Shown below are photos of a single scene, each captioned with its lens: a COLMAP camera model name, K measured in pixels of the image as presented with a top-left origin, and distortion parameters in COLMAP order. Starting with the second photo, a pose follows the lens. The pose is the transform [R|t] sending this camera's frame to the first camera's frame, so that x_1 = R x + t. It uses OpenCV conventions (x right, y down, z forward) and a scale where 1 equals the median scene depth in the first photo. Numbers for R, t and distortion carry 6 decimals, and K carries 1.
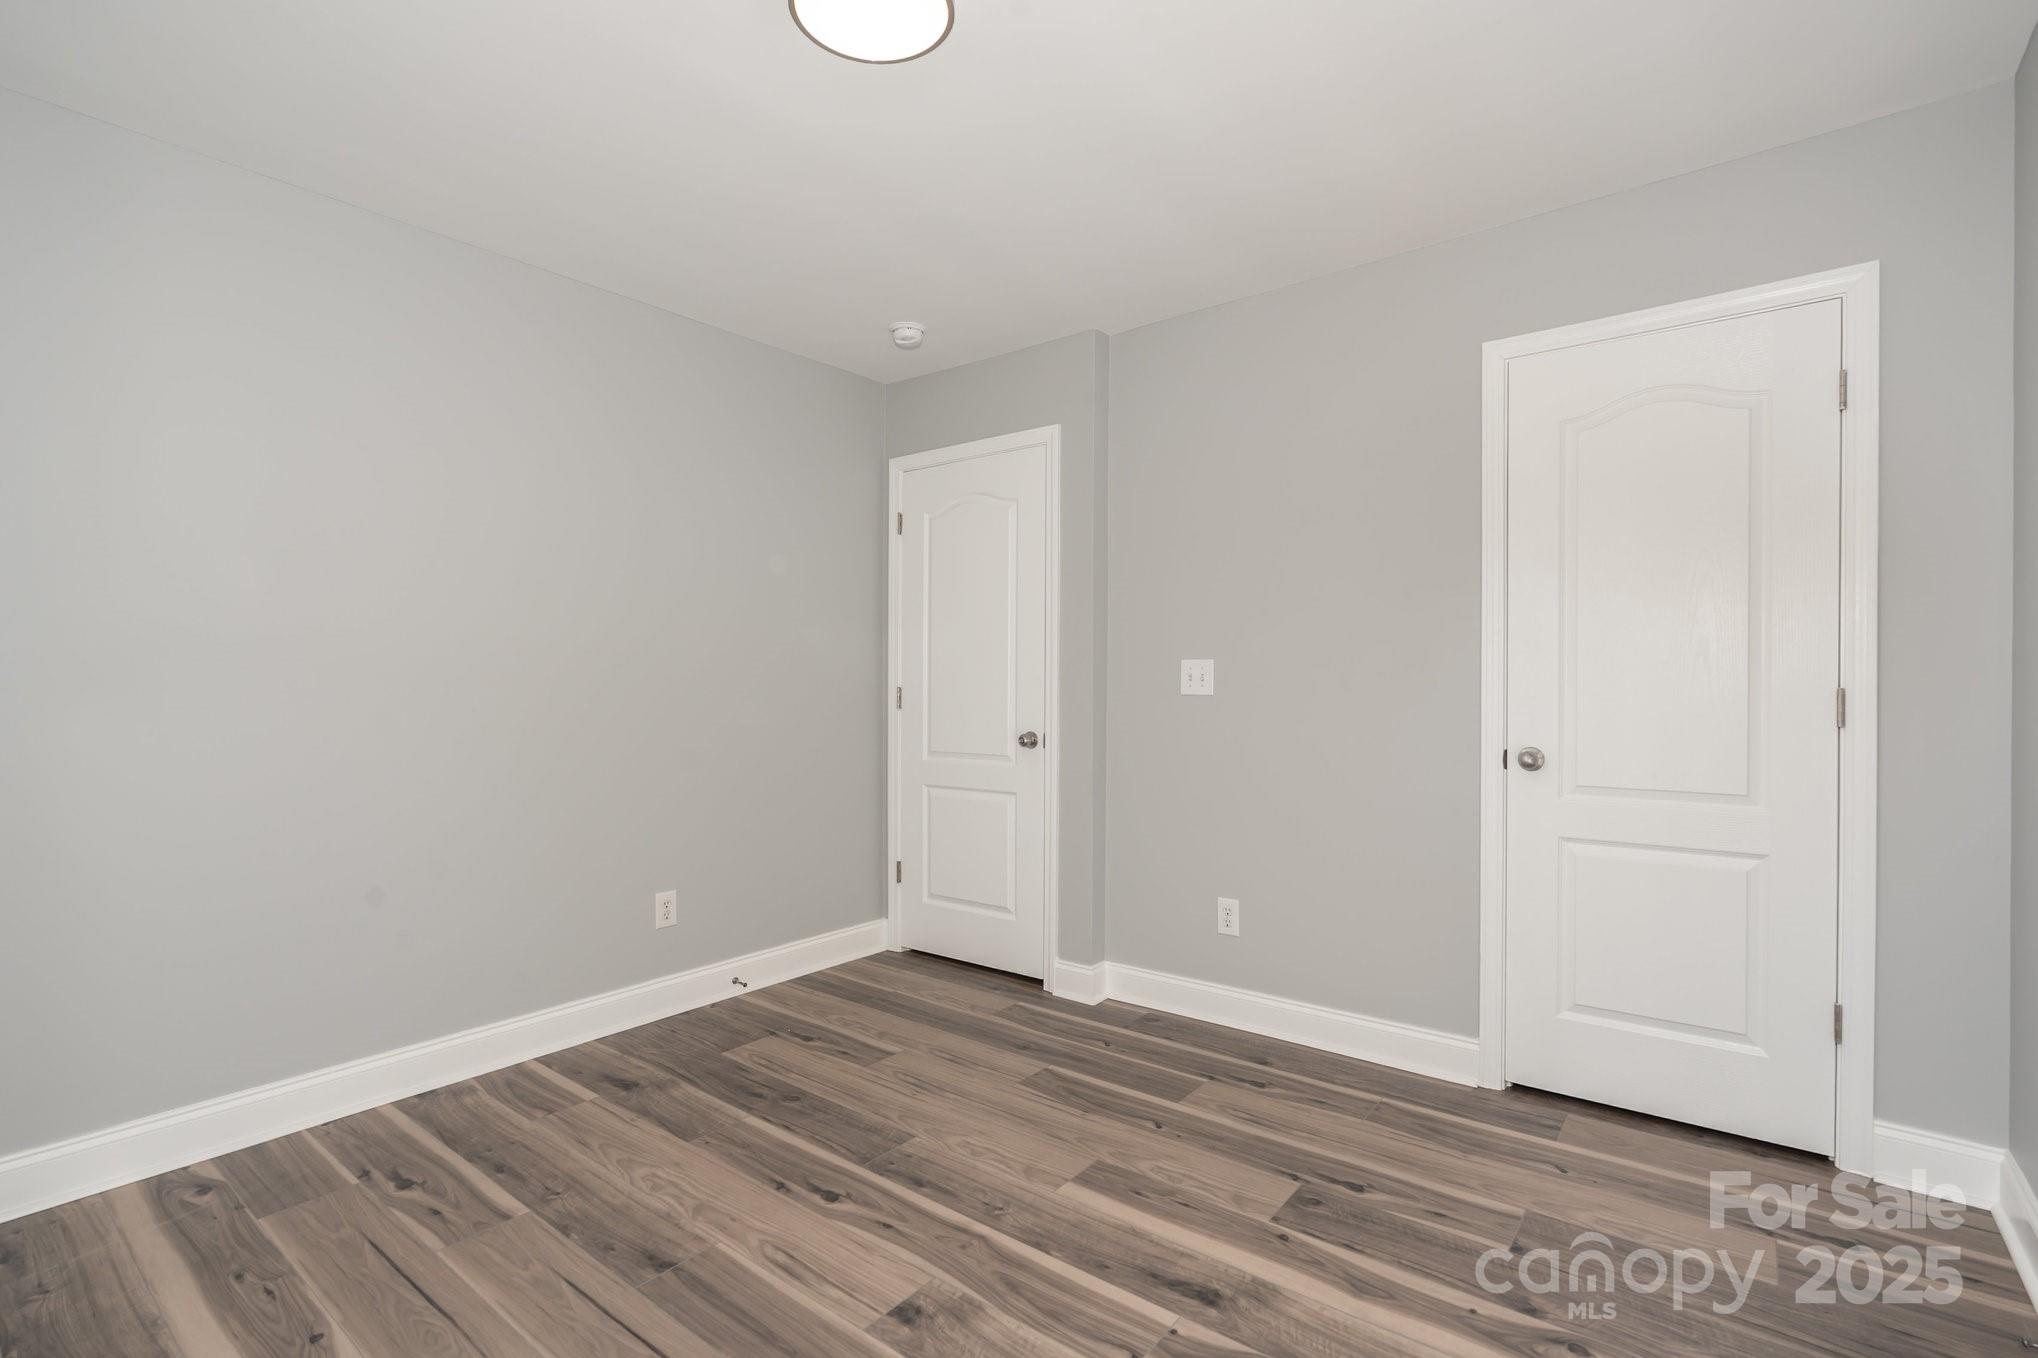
lens RADIAL K [[937.4, 0, 1015.0], [0, 937.4, 682.0], [0, 0, 1]] dist [-0.001867, 0.000563]
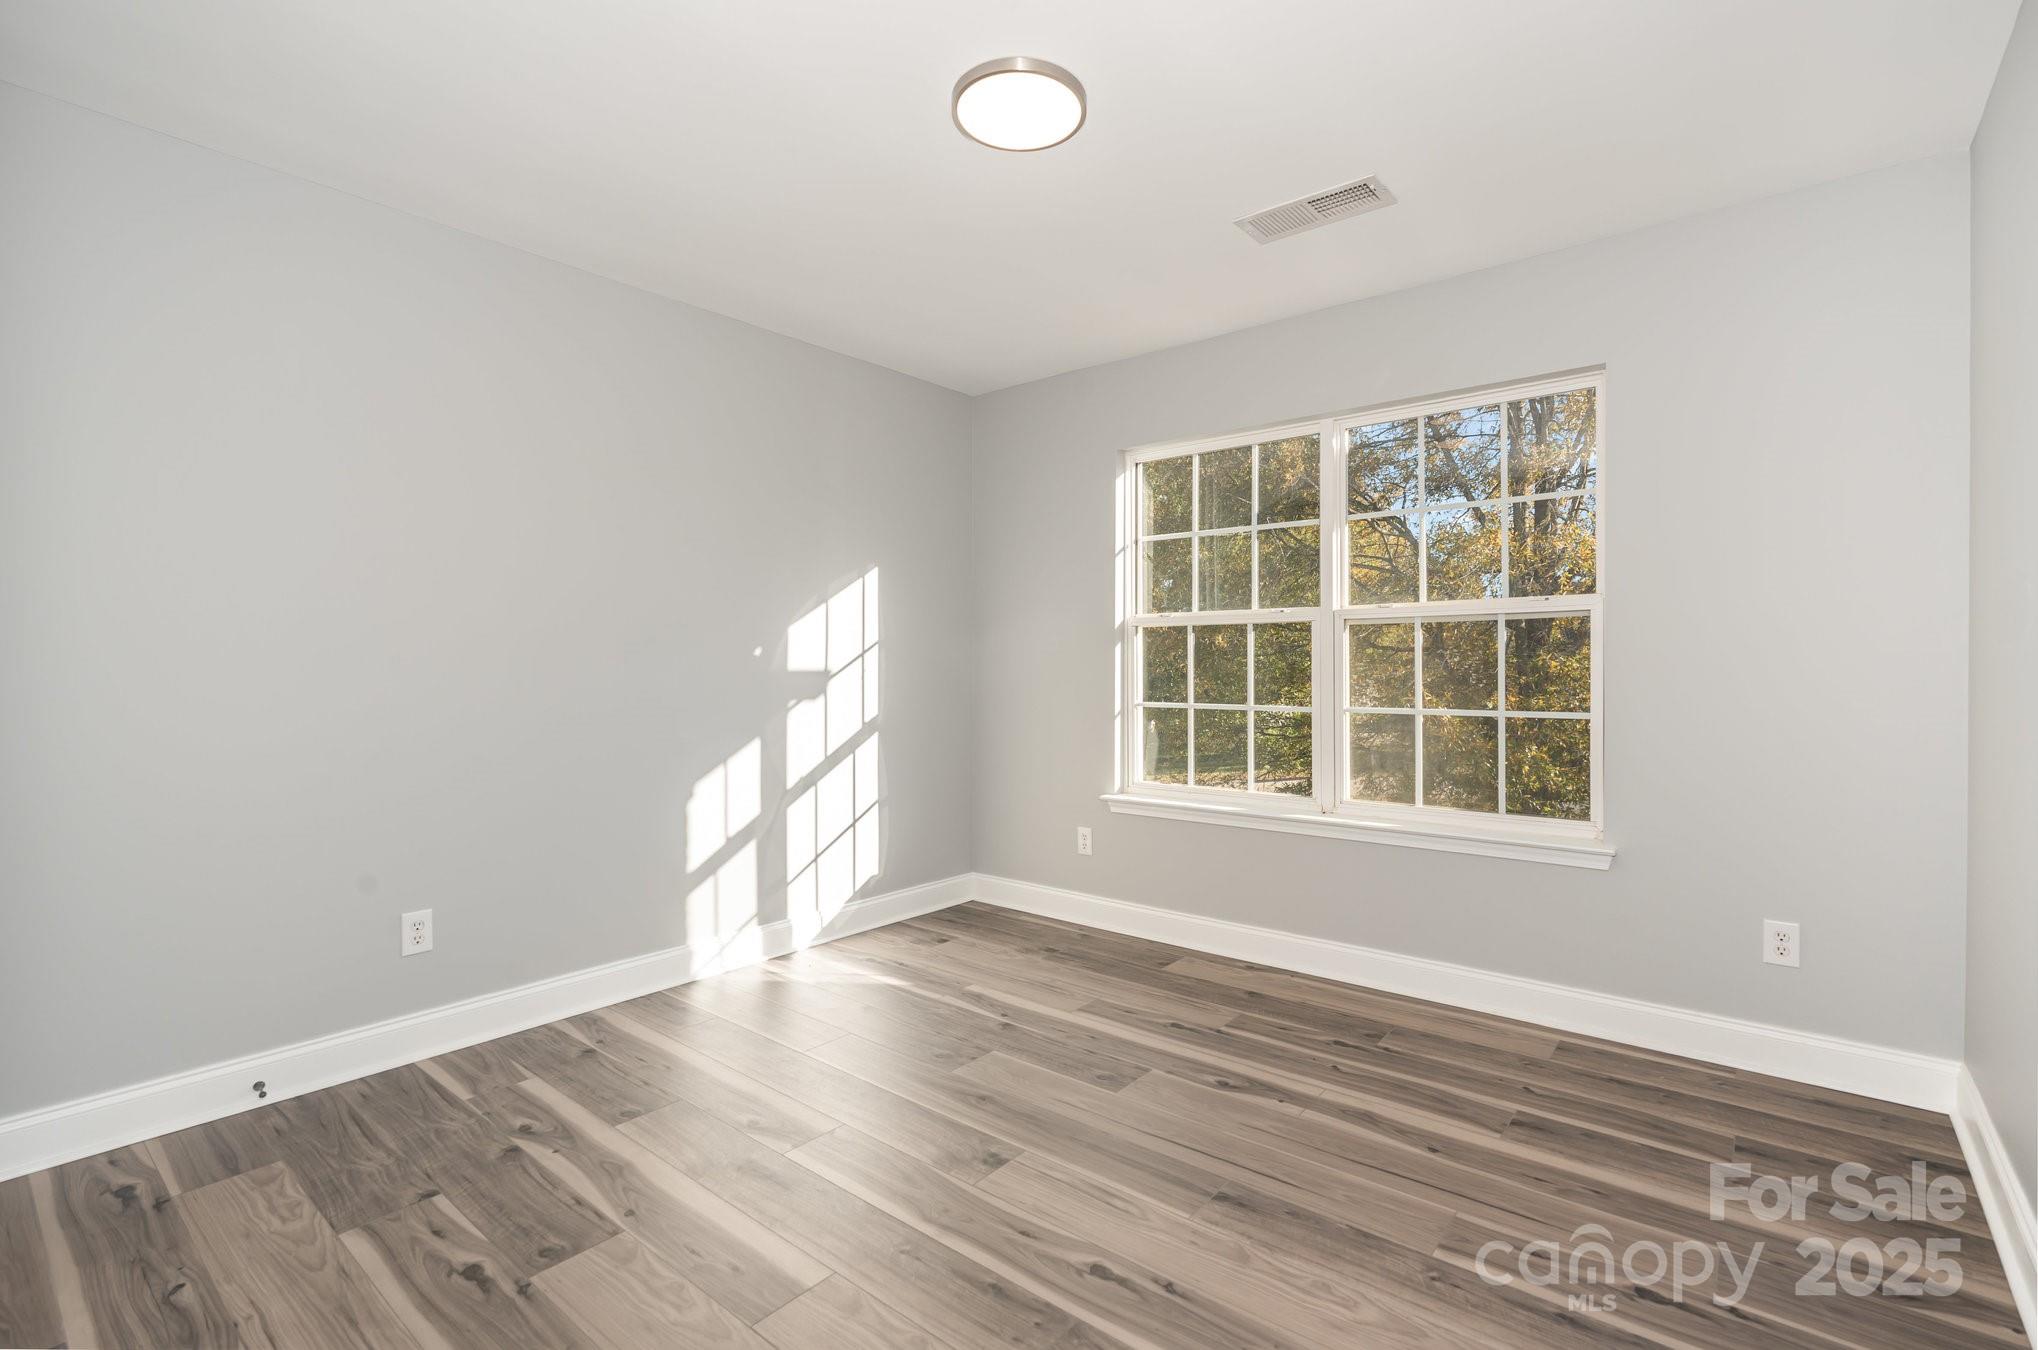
lens RADIAL K [[923.2, 0, 1016.0], [0, 923.2, 672.5], [0, 0, 1]] dist [0.000733, 0.000094]
pose [[-0.999882, 0.003575, 0.014908, -0.140355], [0.003731, 0.999938, 0.010461, 0.001458], [-0.014869, 0.010515, -0.999834, 1.896555]]
